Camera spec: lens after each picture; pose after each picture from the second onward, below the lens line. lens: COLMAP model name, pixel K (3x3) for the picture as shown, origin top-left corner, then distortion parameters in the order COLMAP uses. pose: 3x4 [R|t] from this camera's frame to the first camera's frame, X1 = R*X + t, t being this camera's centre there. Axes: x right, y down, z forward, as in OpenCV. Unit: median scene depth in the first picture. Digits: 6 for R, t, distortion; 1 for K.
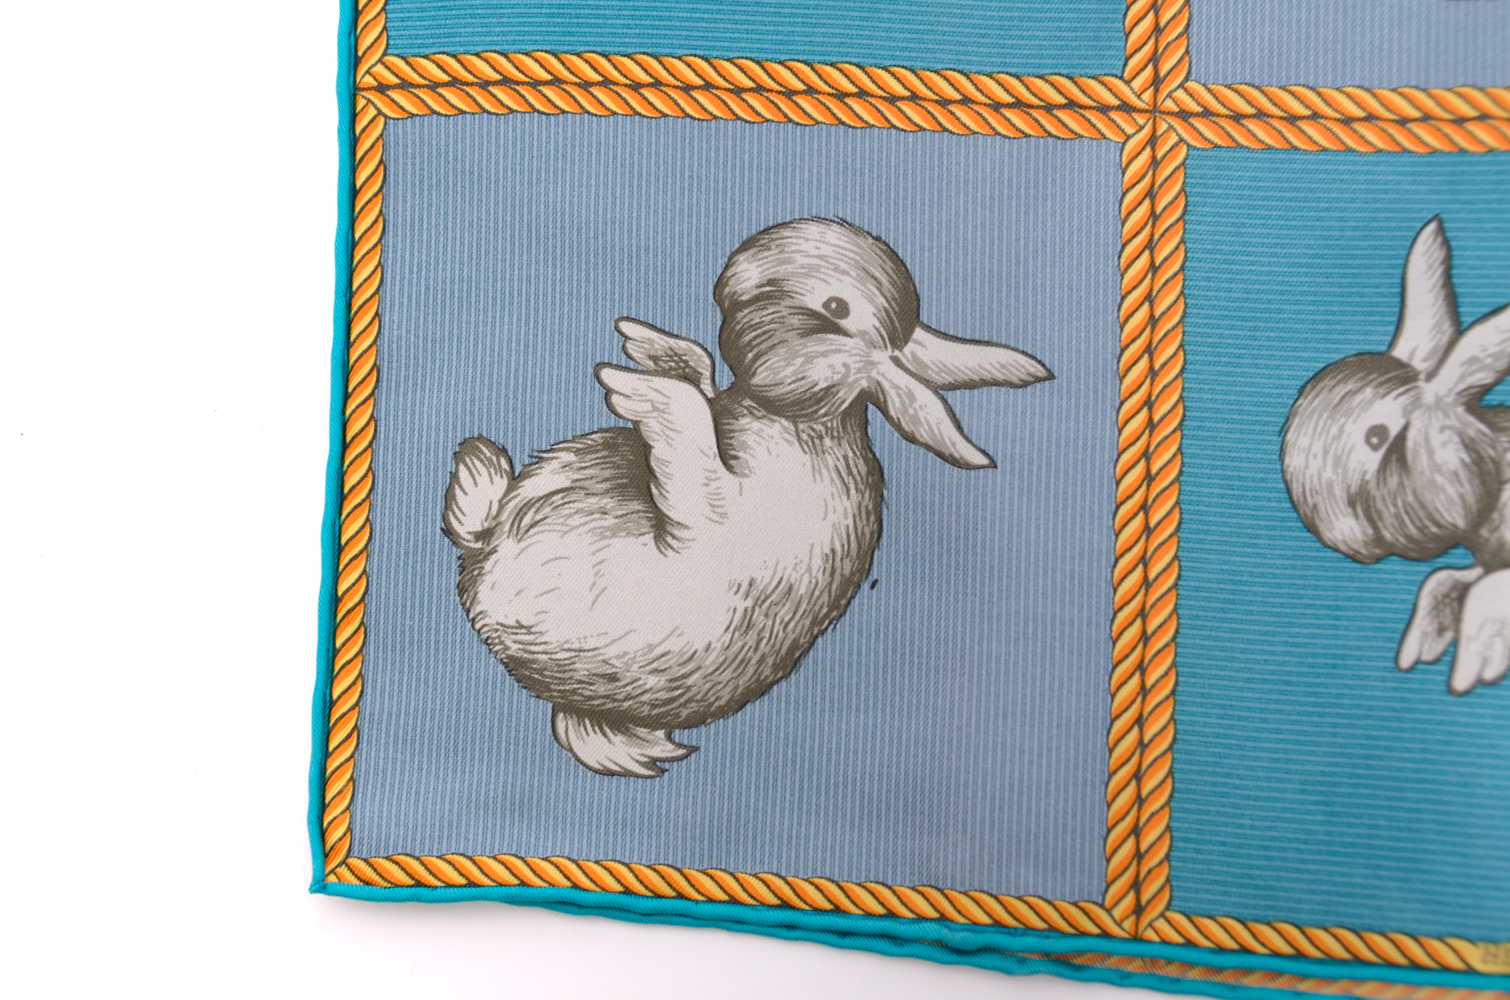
lens RADIAL K [[2913.2, 0, 755.0], [0, 2913.2, 500.0], [0, 0, 1]] dist [0.162112, 0.369824]
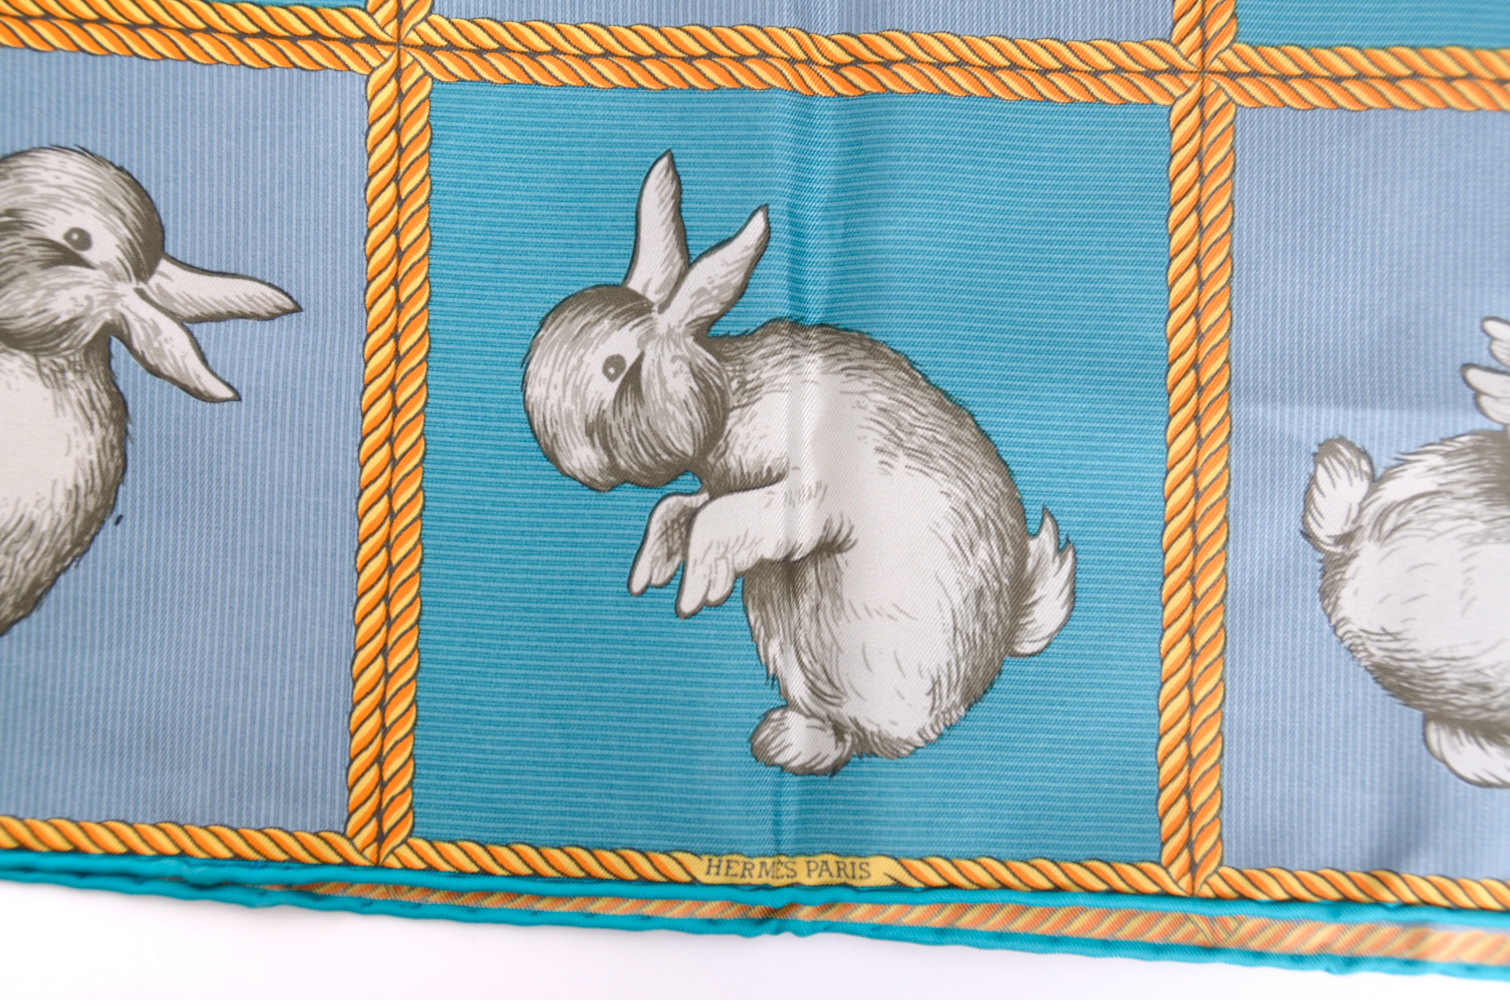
lens RADIAL K [[2913.2, 0, 755.0], [0, 2913.2, 500.0], [0, 0, 1]] dist [0.162112, 0.369824]
pose [[0.992156, -0.014241, 0.124190, 0.133331], [0.012287, 0.999789, 0.016482, 0.008564], [-0.124399, -0.014827, 0.992122, -0.013491]]
